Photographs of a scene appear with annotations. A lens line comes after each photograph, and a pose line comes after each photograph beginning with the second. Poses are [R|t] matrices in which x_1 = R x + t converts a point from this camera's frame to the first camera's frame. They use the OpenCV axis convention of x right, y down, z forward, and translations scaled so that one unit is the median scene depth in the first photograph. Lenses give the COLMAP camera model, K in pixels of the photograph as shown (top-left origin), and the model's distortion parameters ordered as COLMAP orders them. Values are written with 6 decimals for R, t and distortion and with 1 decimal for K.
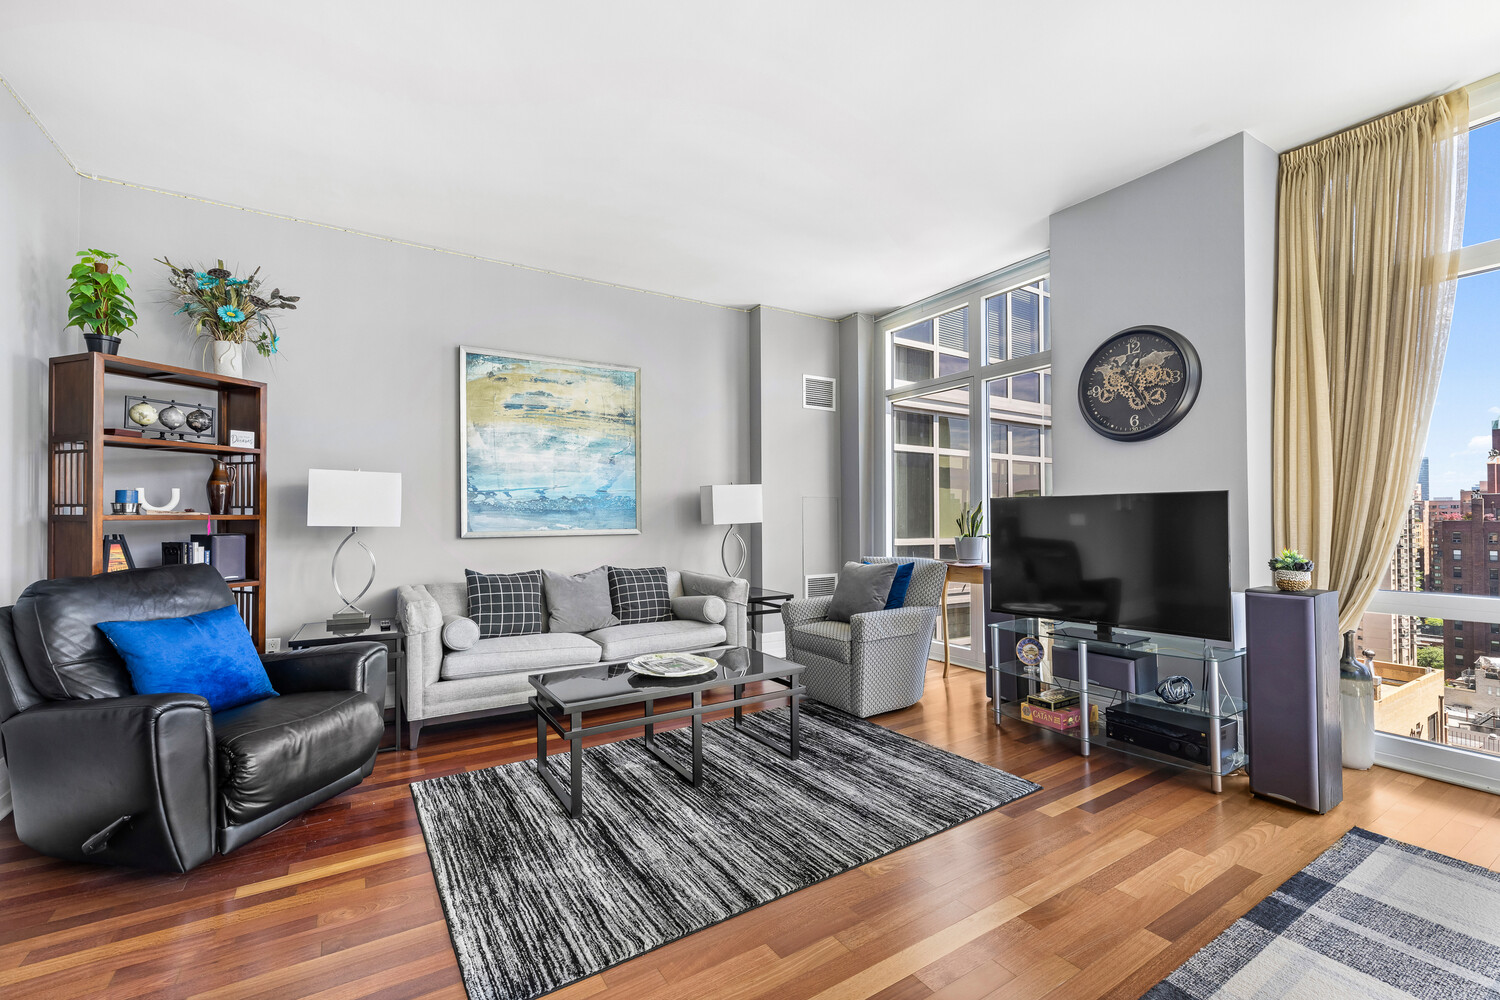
lens RADIAL K [[632.9, 0, 750.1], [0, 632.9, 517.1], [0, 0, 1]] dist [0.002073, 0.000483]
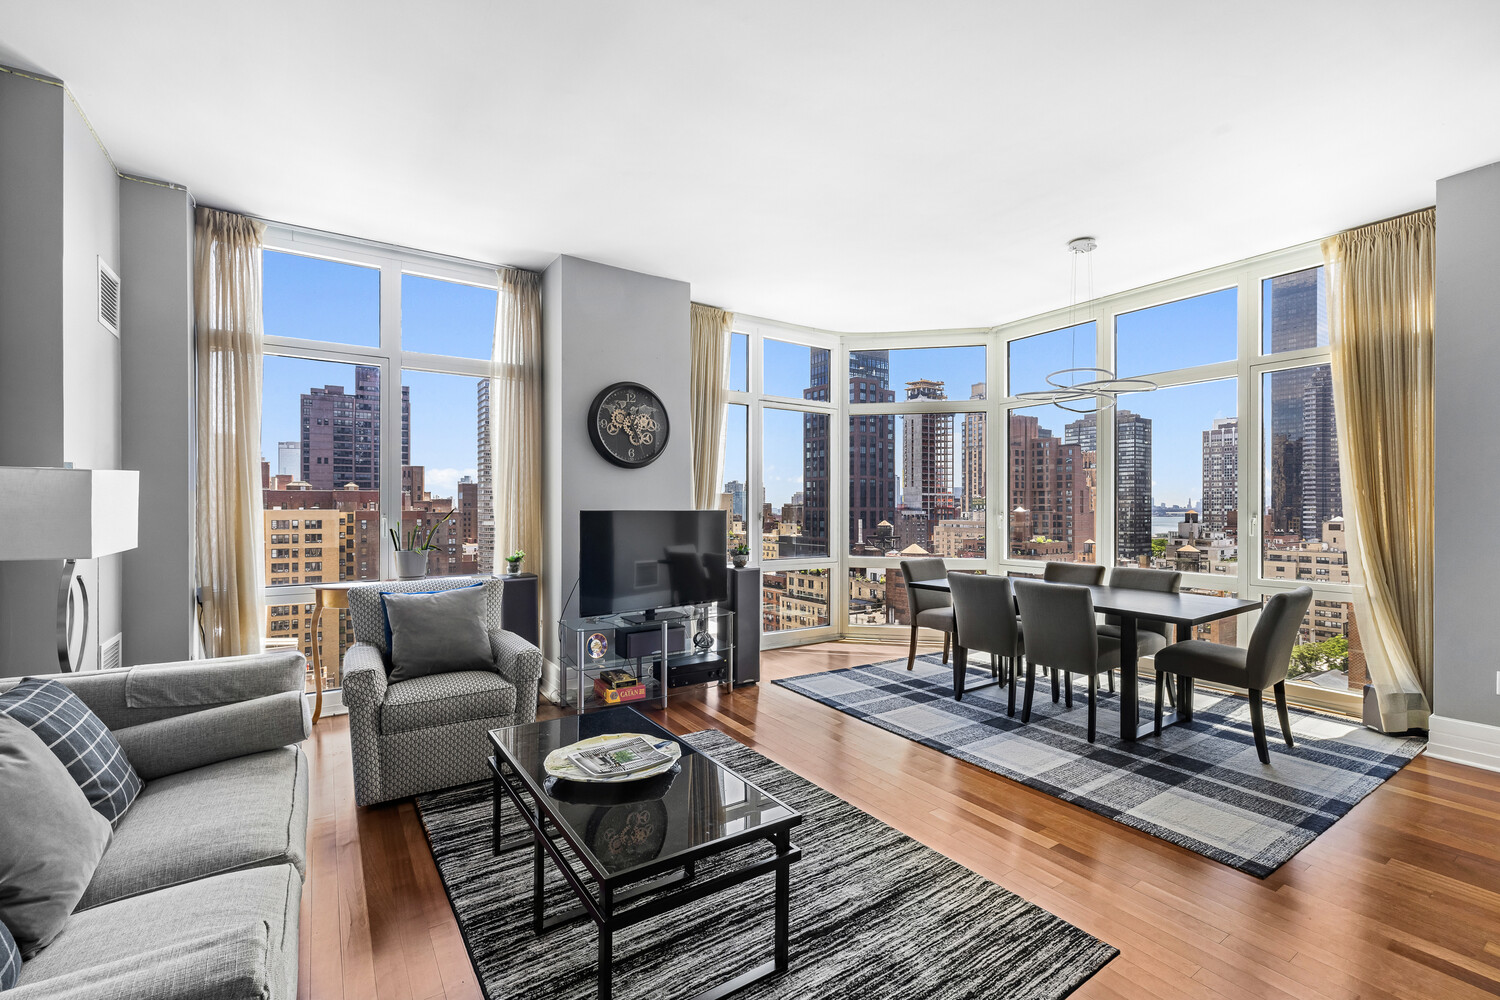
lens RADIAL K [[647.3, 0, 752.6], [0, 647.3, 505.2], [0, 0, 1]] dist [0.002947, 0.000476]
pose [[-0.034752, 0.006216, 0.999377, -1.262803], [-0.004675, 0.999969, -0.006382, -0.058900], [-0.999385, -0.004894, -0.034722, 1.319145]]
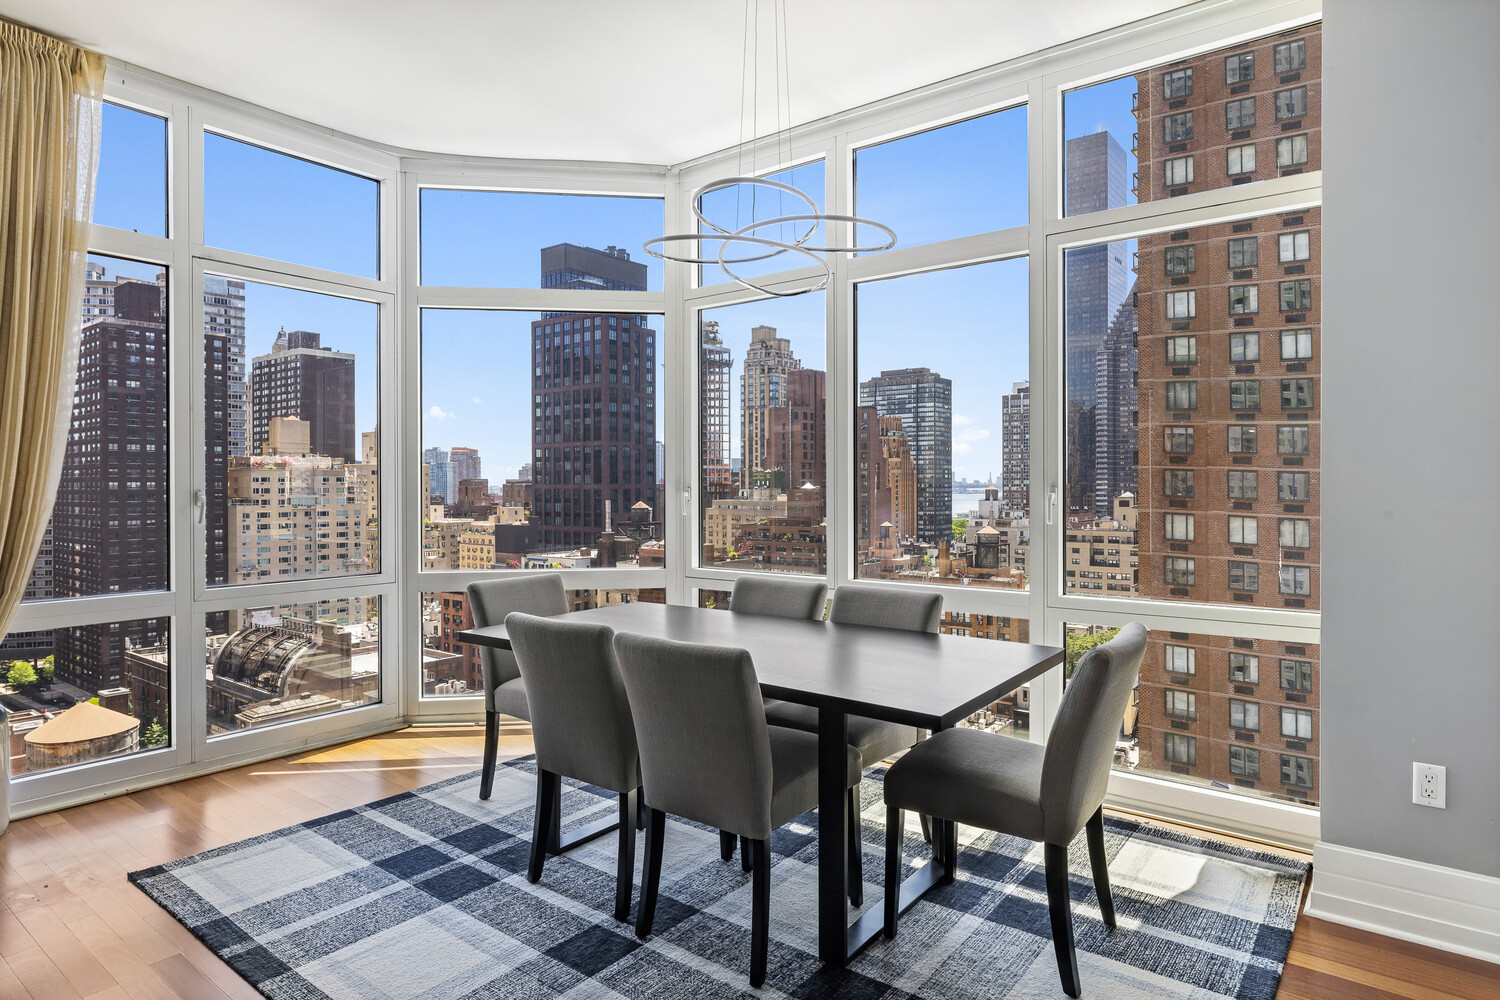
lens RADIAL K [[856.2, 0, 754.0], [0, 856.2, 483.3], [0, 0, 1]] dist [-0.002764, 0.000497]
pose [[-0.350818, 0.004686, 0.936432, -0.525548], [0.000431, 0.999988, -0.004843, -0.049467], [-0.936444, -0.001295, -0.350816, 0.709731]]
